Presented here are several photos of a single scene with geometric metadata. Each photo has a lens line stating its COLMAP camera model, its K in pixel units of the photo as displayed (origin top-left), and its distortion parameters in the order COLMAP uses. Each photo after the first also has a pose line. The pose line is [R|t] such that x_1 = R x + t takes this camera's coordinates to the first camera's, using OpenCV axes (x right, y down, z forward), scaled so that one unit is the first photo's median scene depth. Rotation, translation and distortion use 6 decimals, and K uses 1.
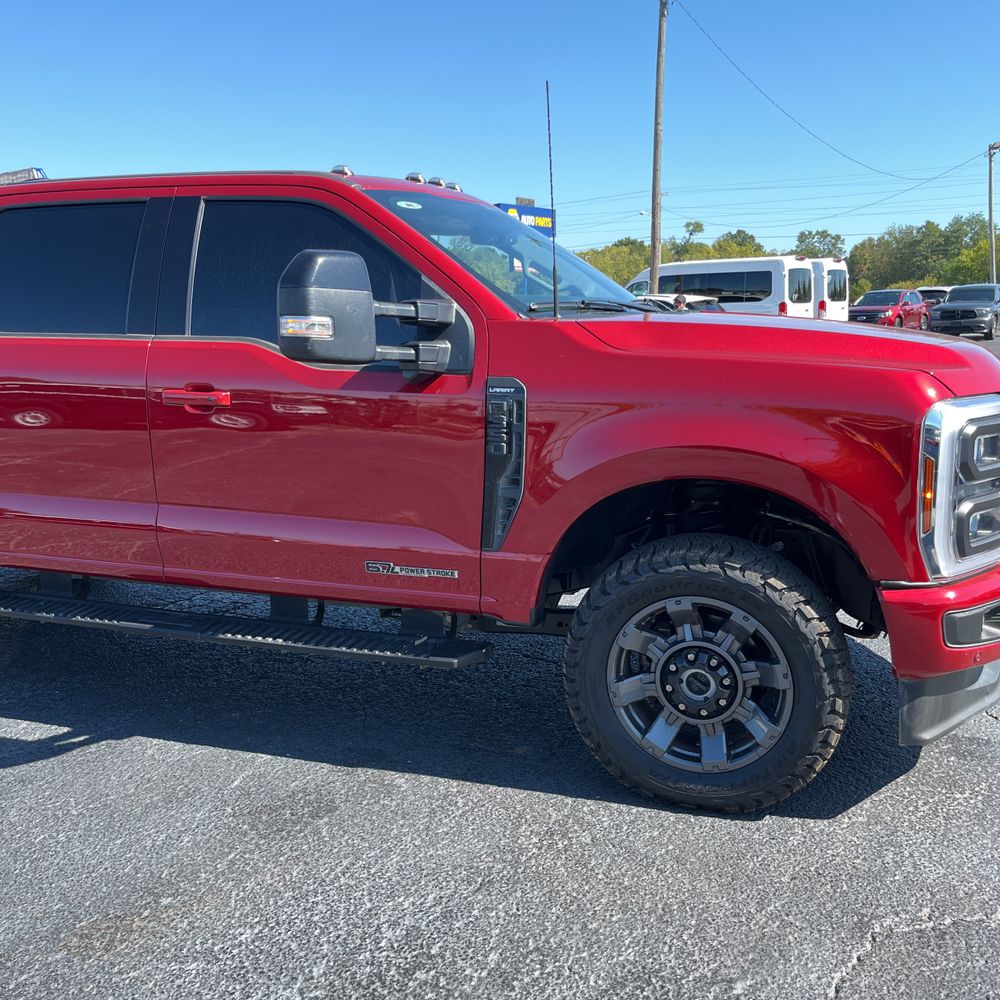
lens RADIAL K [[1027.6, 0, 500.5], [0, 1027.6, 500.9], [0, 0, 1]] dist [0.020831, 0.000000]
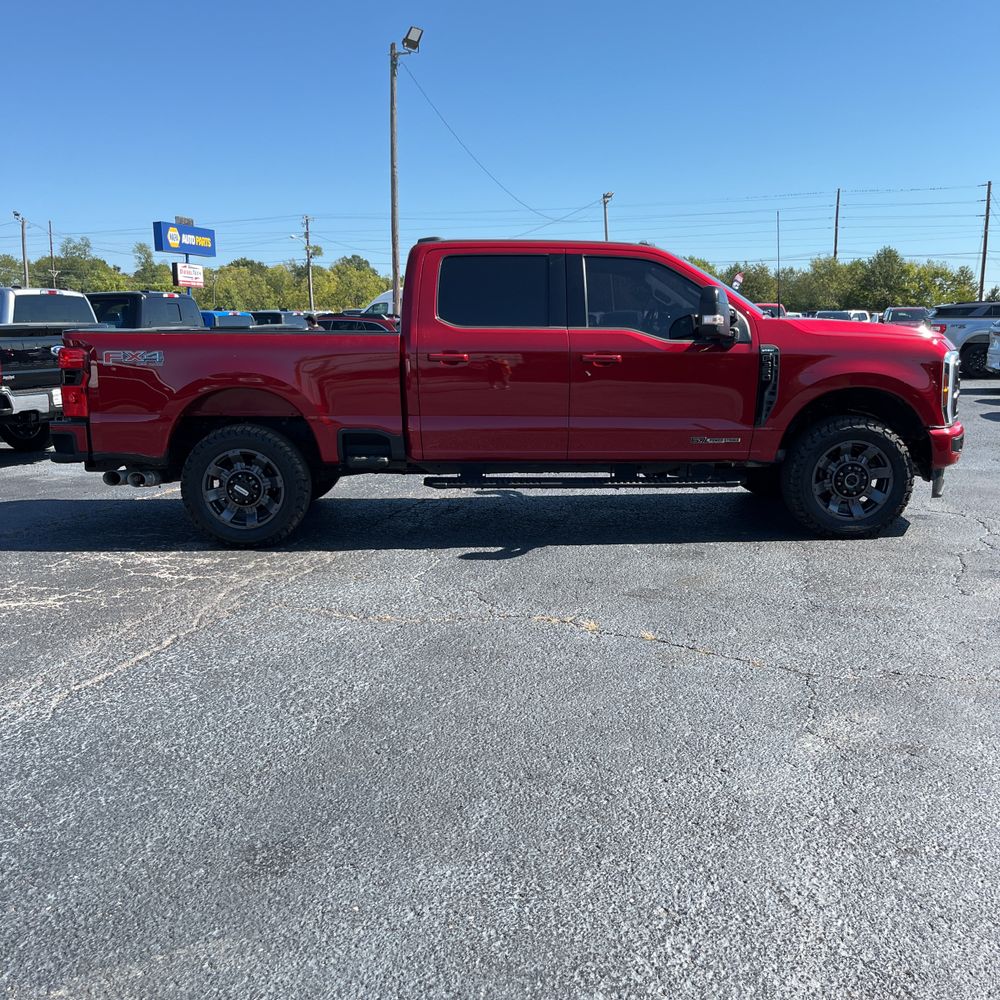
lens RADIAL K [[1027.6, 0, 502.8], [0, 1027.6, 494.0], [0, 0, 1]] dist [0.020831, 0.000000]
pose [[0.931335, -0.050719, 0.360613, -1.303715], [0.060461, 0.998046, -0.015778, 0.192491], [-0.359108, 0.036498, 0.932582, -0.807512]]
